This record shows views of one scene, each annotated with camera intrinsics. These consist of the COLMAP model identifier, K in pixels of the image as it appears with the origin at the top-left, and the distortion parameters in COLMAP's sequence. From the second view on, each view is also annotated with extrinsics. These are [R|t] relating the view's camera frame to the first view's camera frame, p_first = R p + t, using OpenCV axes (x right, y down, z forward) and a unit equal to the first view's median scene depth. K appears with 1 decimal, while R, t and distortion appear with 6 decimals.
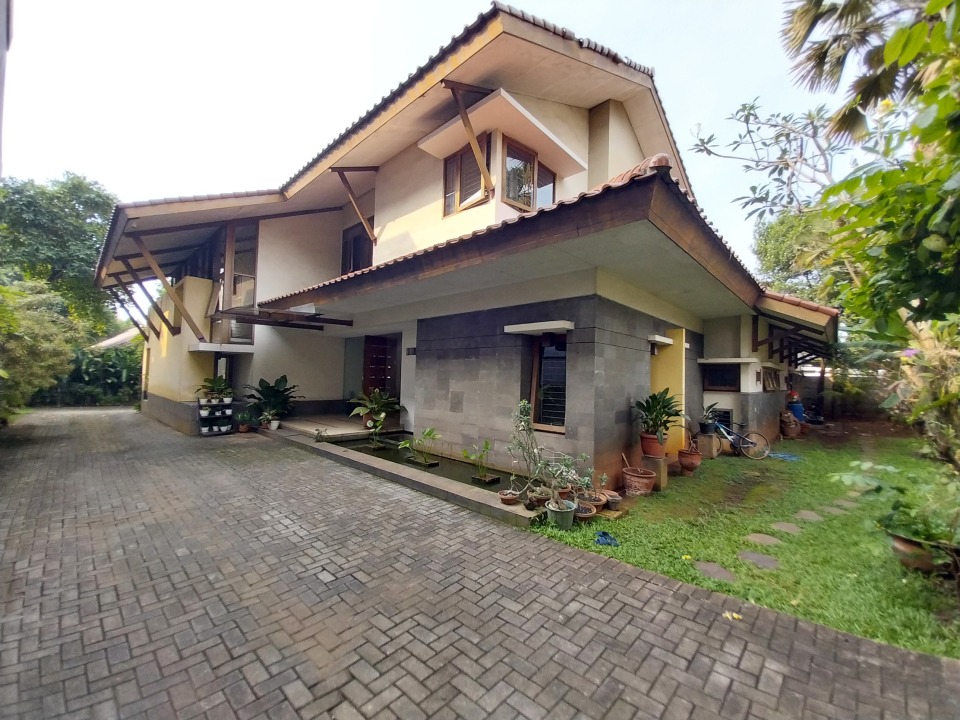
lens RADIAL K [[378.1, 0, 490.7], [0, 378.1, 361.1], [0, 0, 1]] dist [0.023217, -0.017250]
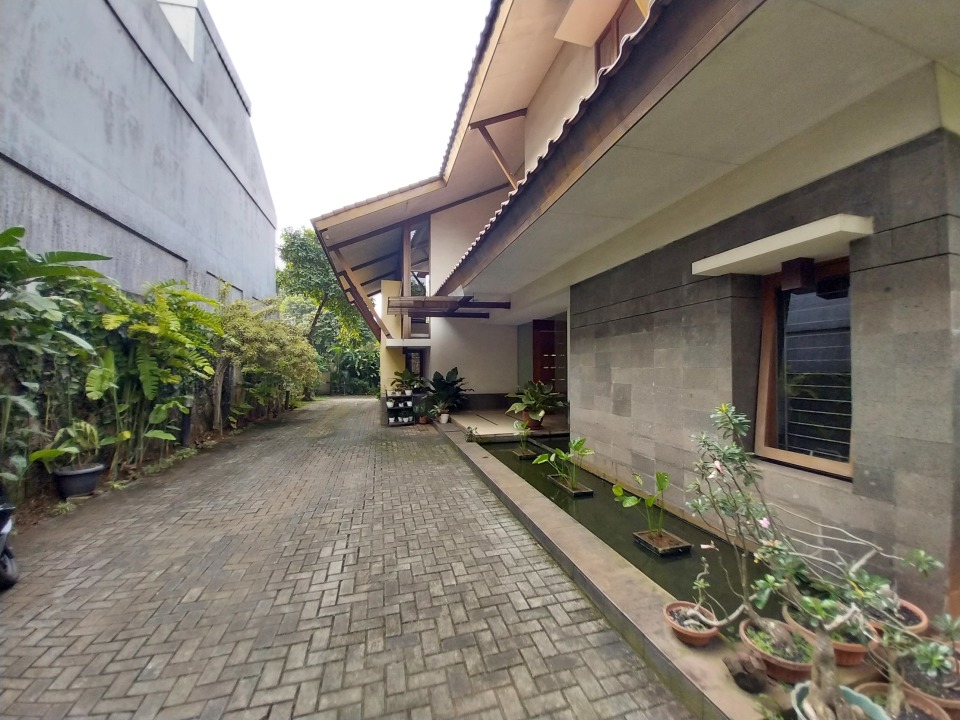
lens RADIAL K [[378.1, 0, 490.7], [0, 378.1, 361.1], [0, 0, 1]] dist [0.023217, -0.017250]
pose [[0.855489, -0.033060, -0.516764, 0.063314], [0.043864, 0.999000, 0.008705, 0.028454], [0.515960, -0.030114, 0.856083, 0.370337]]
